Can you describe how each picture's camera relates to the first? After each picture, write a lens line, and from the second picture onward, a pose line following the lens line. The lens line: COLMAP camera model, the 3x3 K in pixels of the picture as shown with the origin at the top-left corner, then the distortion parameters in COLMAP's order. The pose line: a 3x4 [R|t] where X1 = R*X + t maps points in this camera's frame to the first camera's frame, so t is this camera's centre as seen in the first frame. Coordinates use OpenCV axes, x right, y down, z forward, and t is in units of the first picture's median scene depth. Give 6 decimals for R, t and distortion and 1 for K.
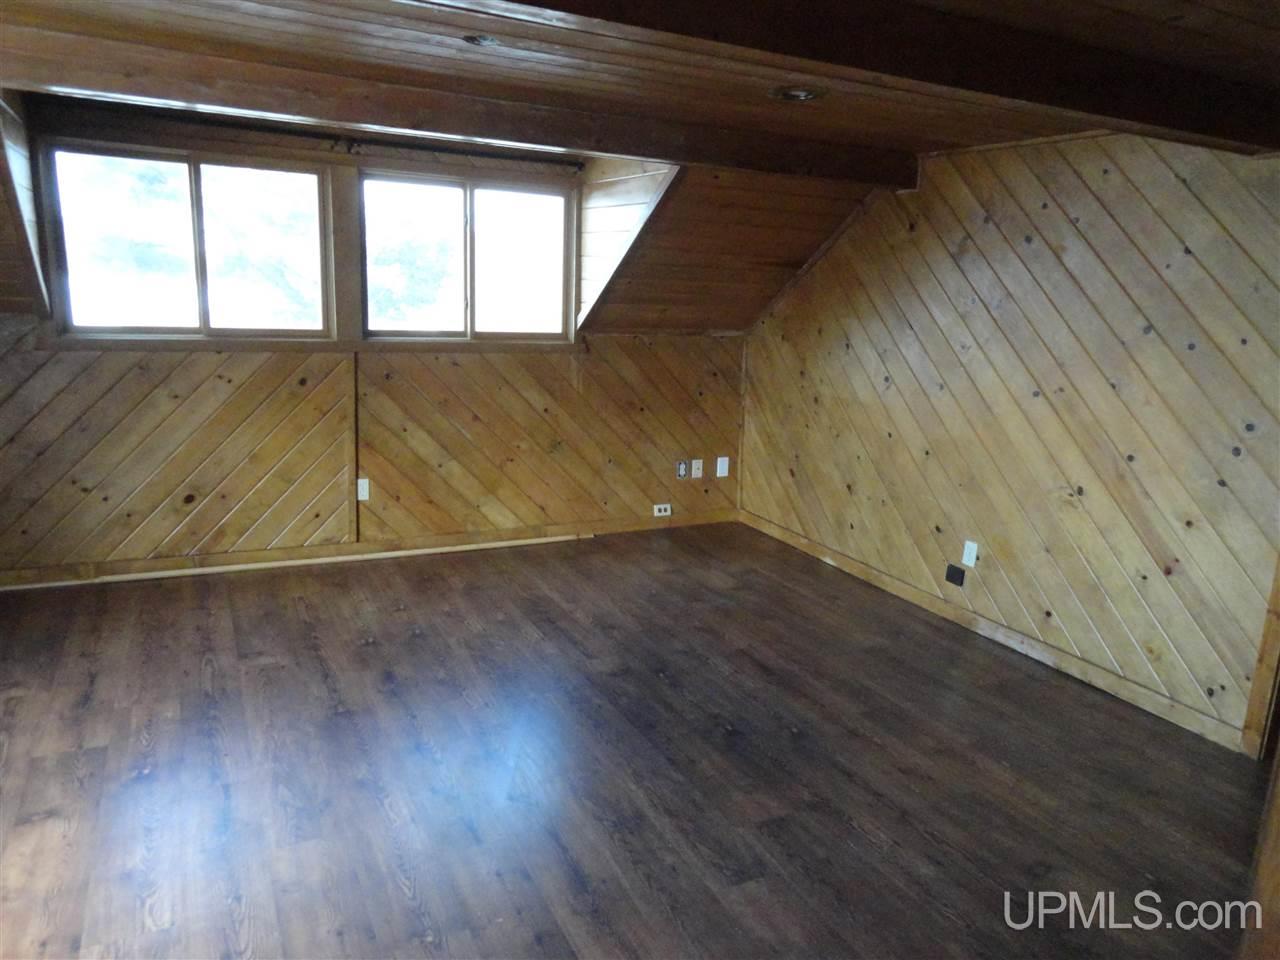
lens RADIAL K [[885.6, 0, 642.0], [0, 885.6, 481.3], [0, 0, 1]] dist [0.001501, -0.003252]
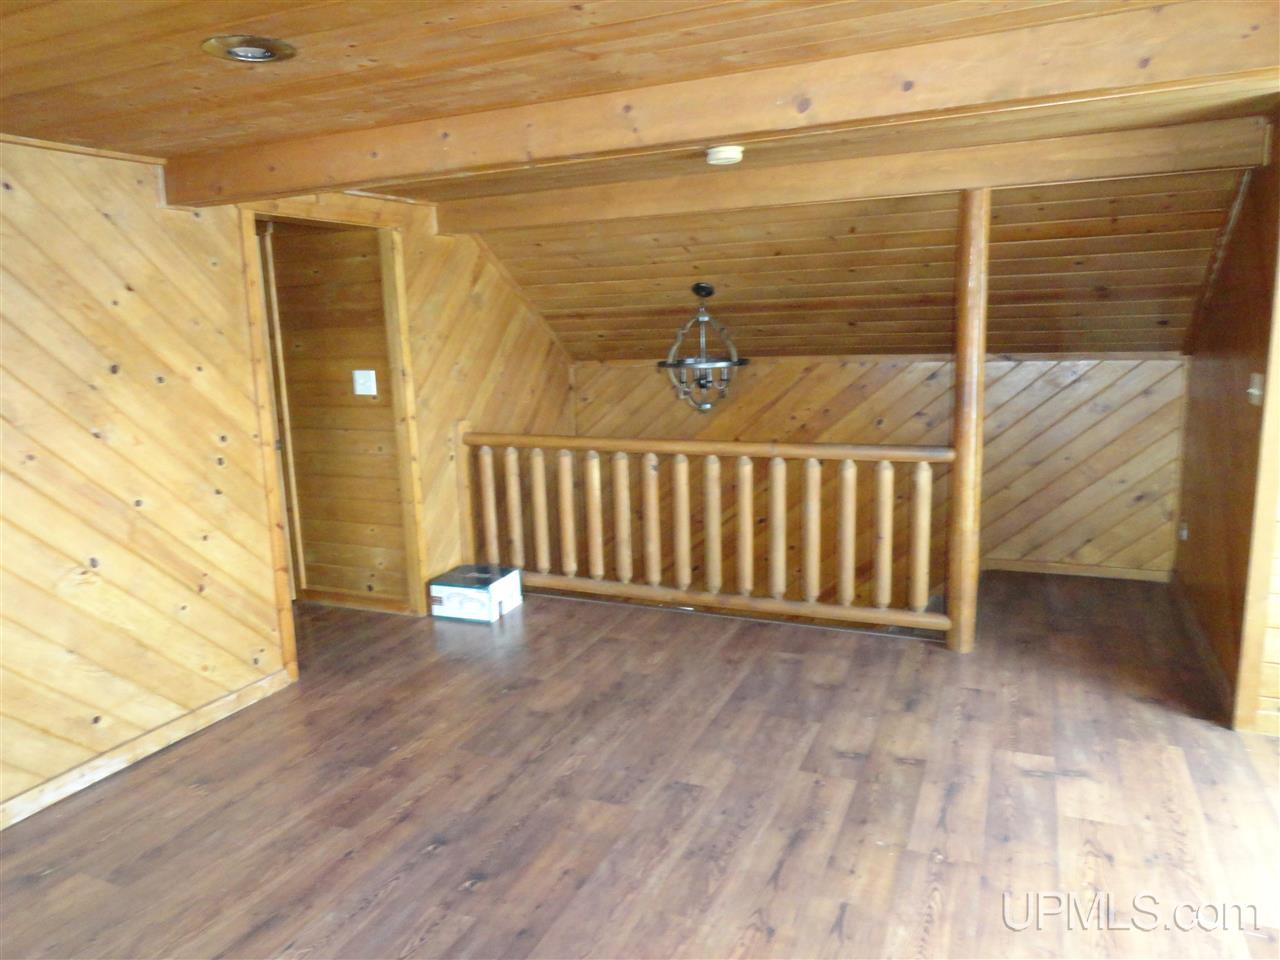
lens RADIAL K [[885.6, 0, 642.0], [0, 885.6, 481.3], [0, 0, 1]] dist [0.001501, -0.003252]
pose [[-0.638008, -0.154903, 0.754288, -0.539362], [0.172204, 0.926046, 0.335833, -0.292148], [-0.750528, 0.344156, -0.564150, 1.198373]]
